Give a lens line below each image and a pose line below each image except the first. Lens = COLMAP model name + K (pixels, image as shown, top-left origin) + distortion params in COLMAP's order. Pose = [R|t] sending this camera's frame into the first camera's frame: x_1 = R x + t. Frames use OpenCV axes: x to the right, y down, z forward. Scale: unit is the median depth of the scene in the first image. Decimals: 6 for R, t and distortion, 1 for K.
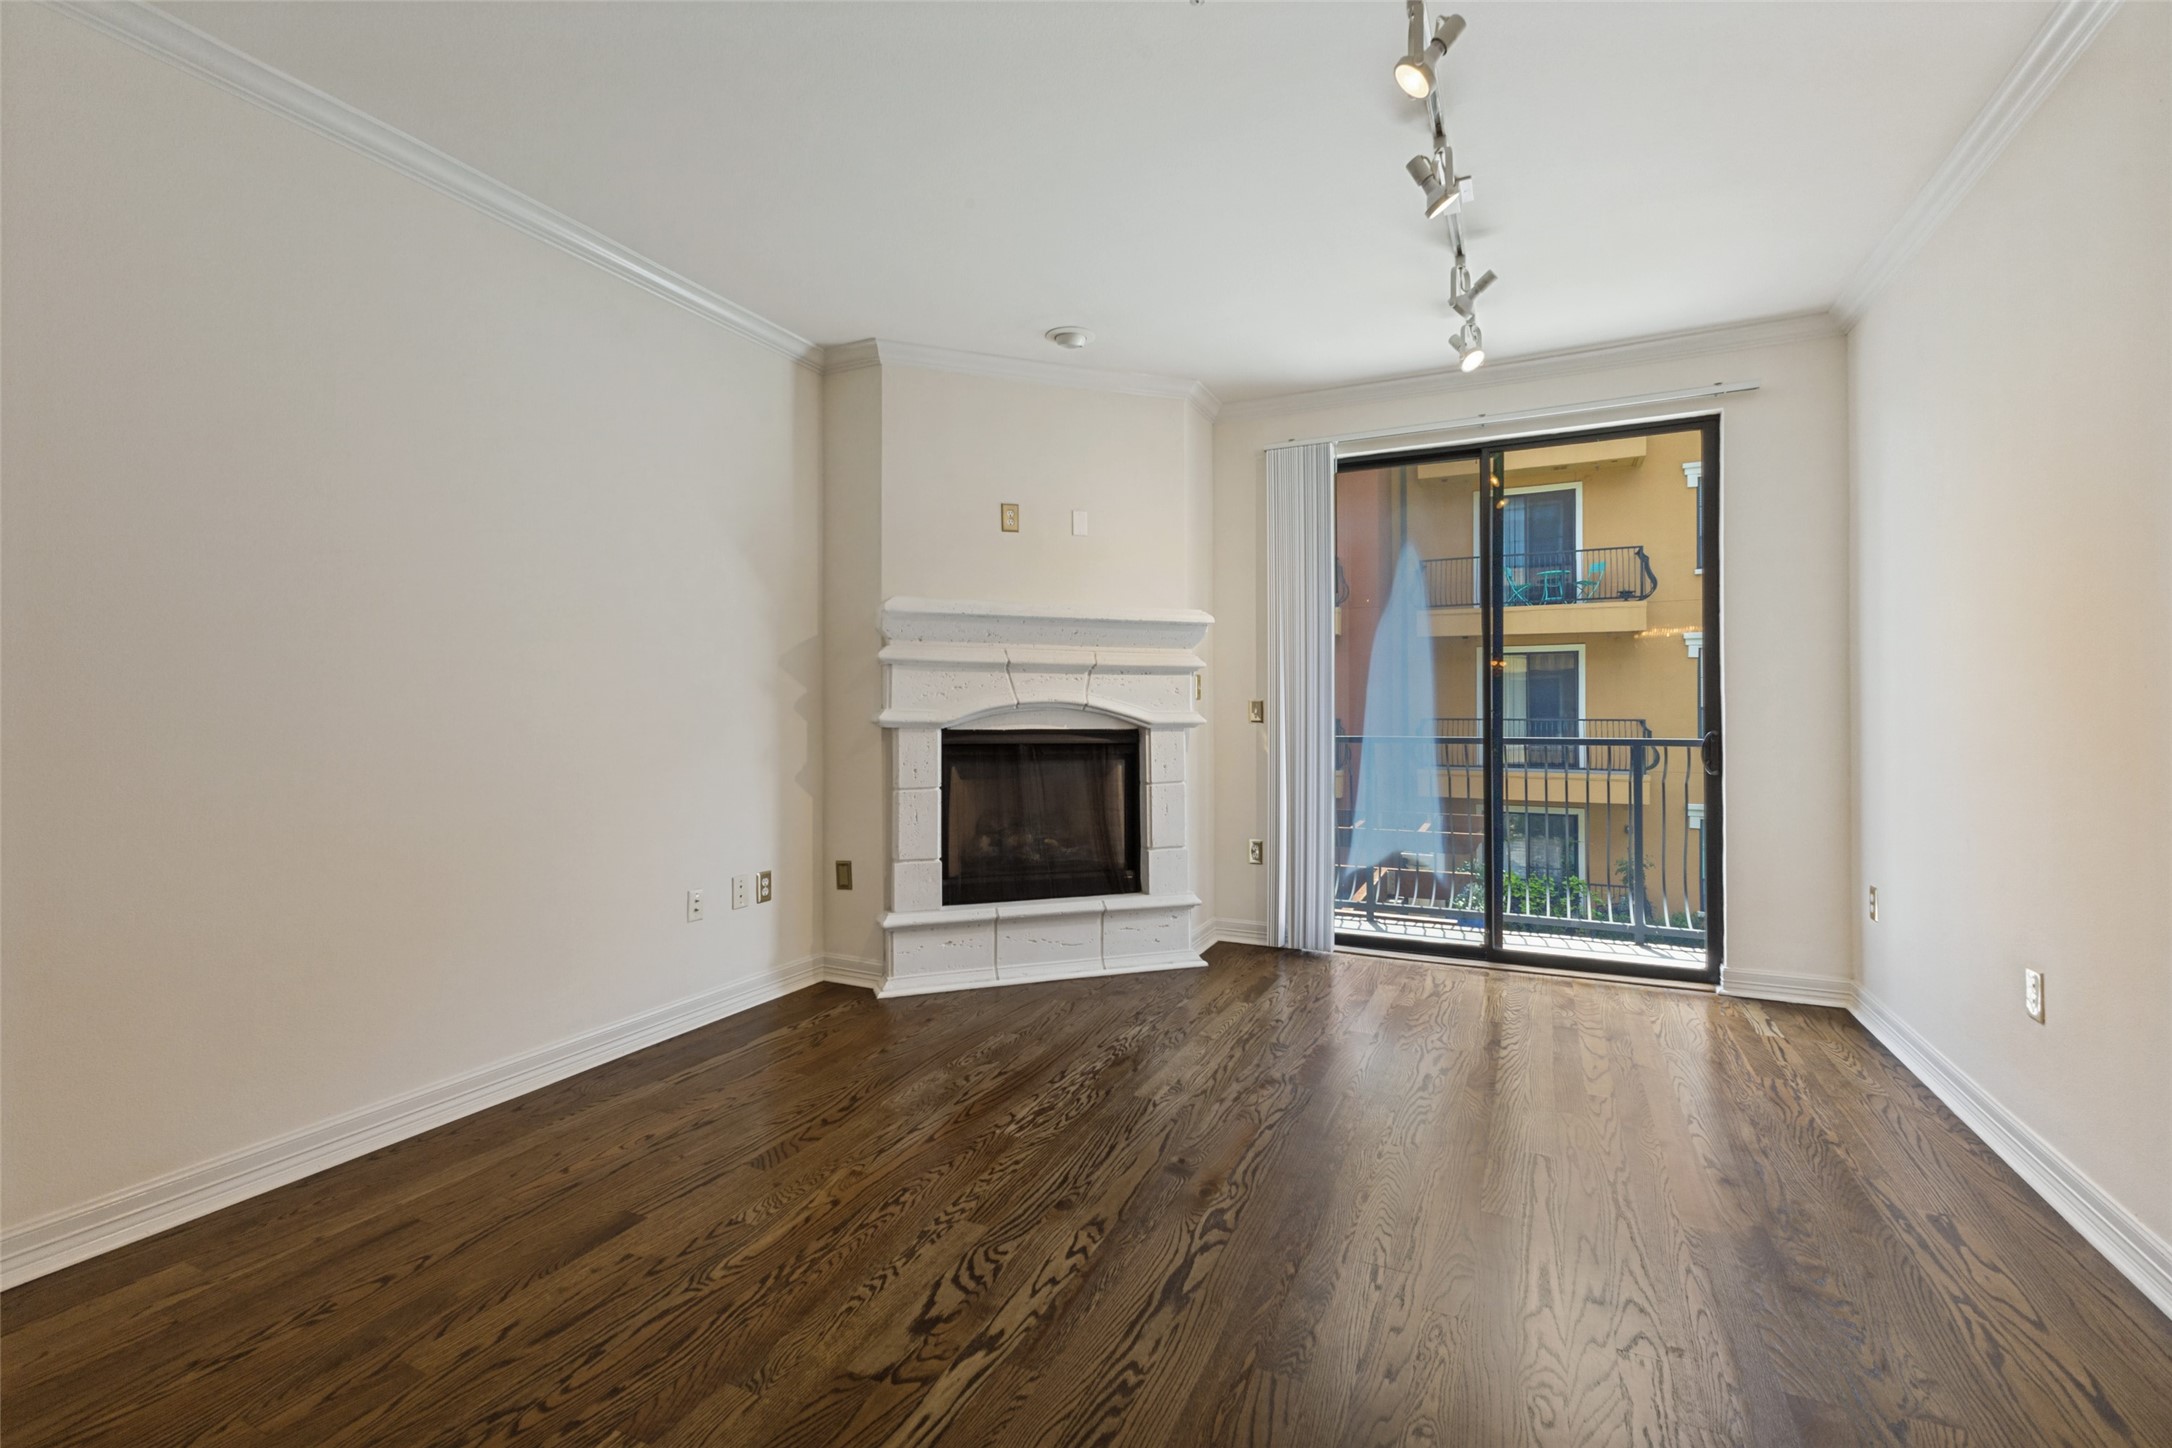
lens RADIAL K [[946.6, 0, 1091.7], [0, 946.6, 714.4], [0, 0, 1]] dist [0.008550, -0.002024]
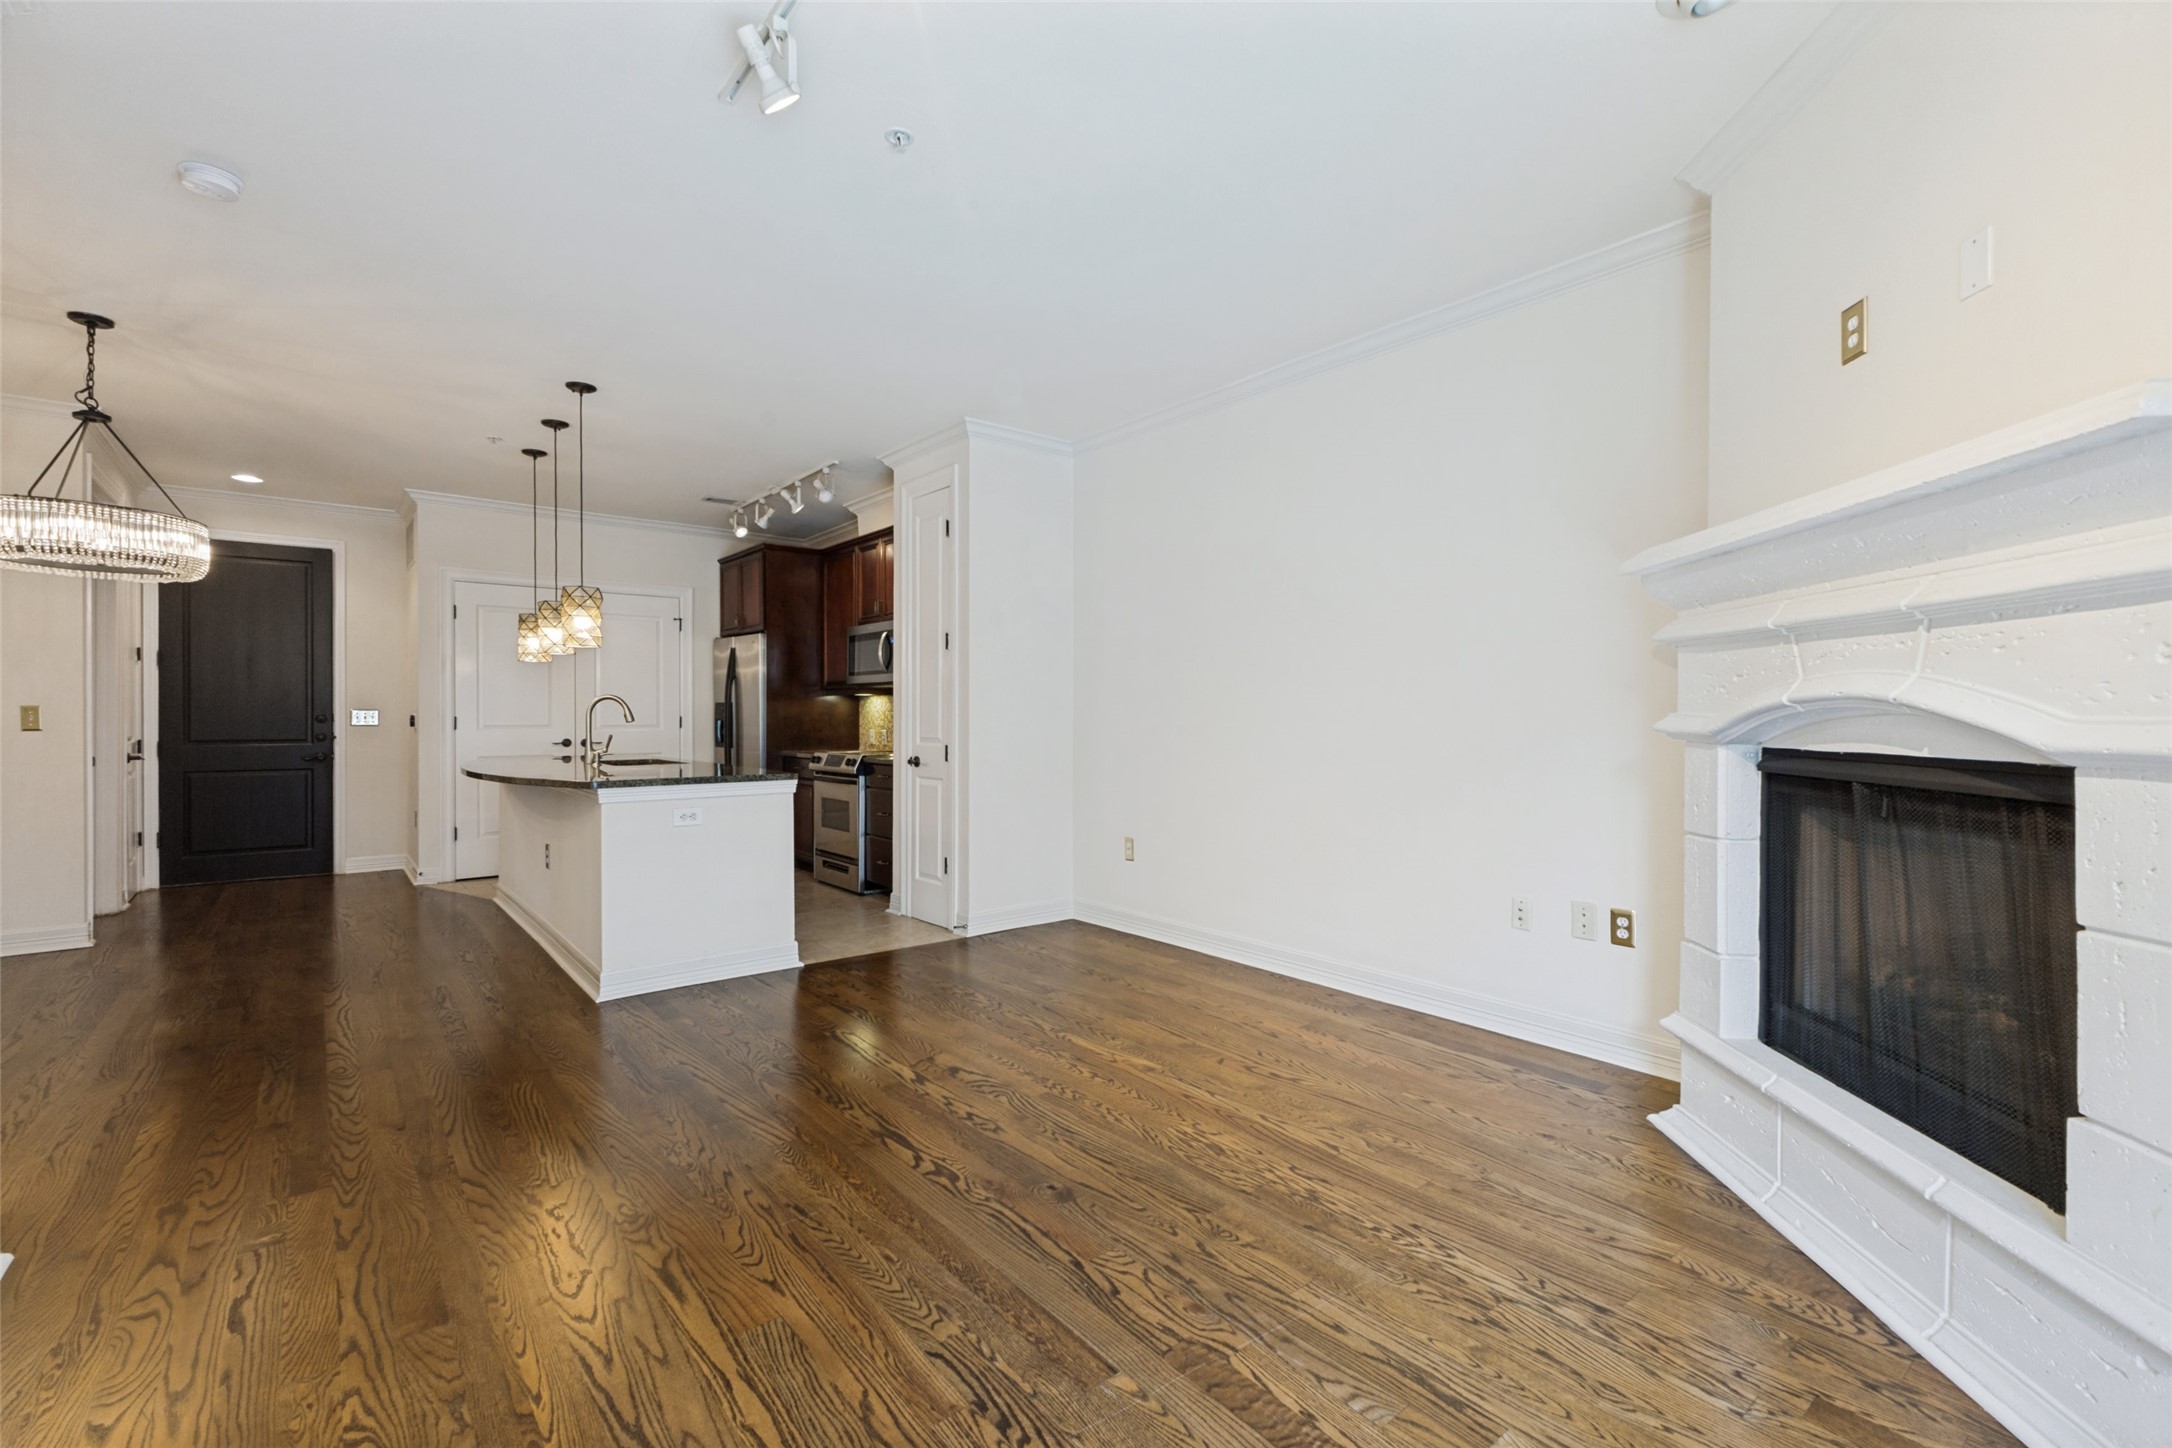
lens RADIAL K [[946.6, 0, 1069.1], [0, 946.6, 714.1], [0, 0, 1]] dist [0.008550, -0.002024]
pose [[-0.444511, 0.000847, -0.895773, 0.608299], [-0.004205, 0.999987, 0.003033, -0.004383], [0.895764, 0.005115, -0.444501, 0.930166]]
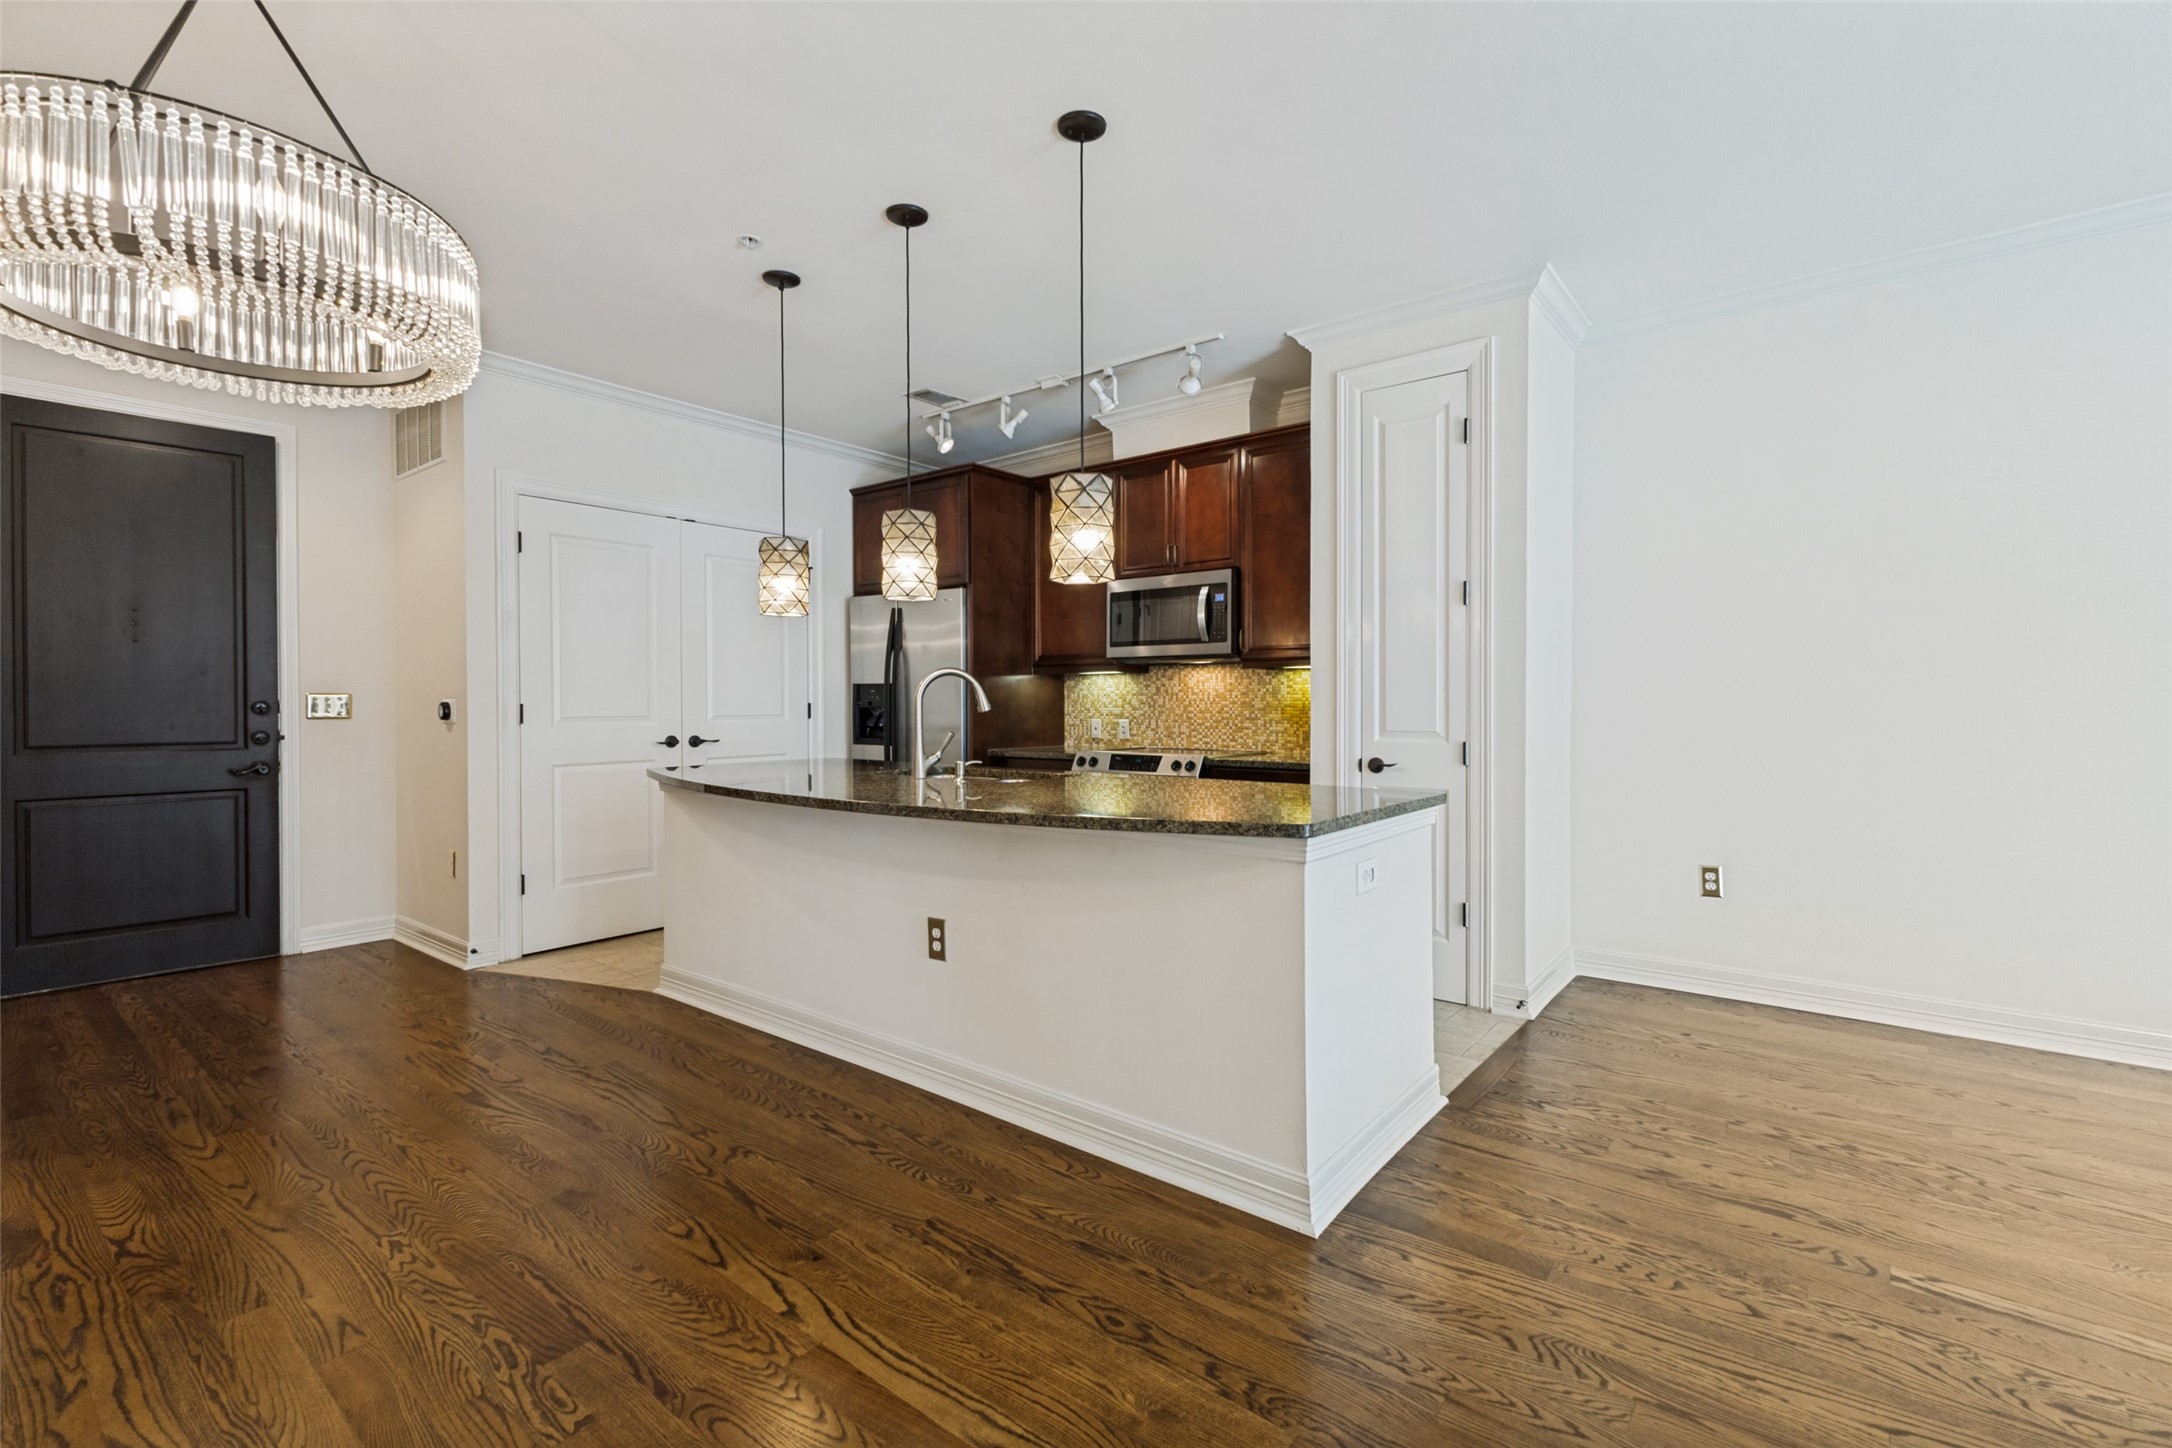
lens RADIAL K [[946.6, 0, 1087.5], [0, 946.6, 703.3], [0, 0, 1]] dist [0.008550, -0.002024]
pose [[-0.236941, 0.004982, -0.971511, 0.475552], [-0.002166, 0.999982, 0.005656, 0.002149], [0.971522, 0.003444, -0.236926, 0.015435]]
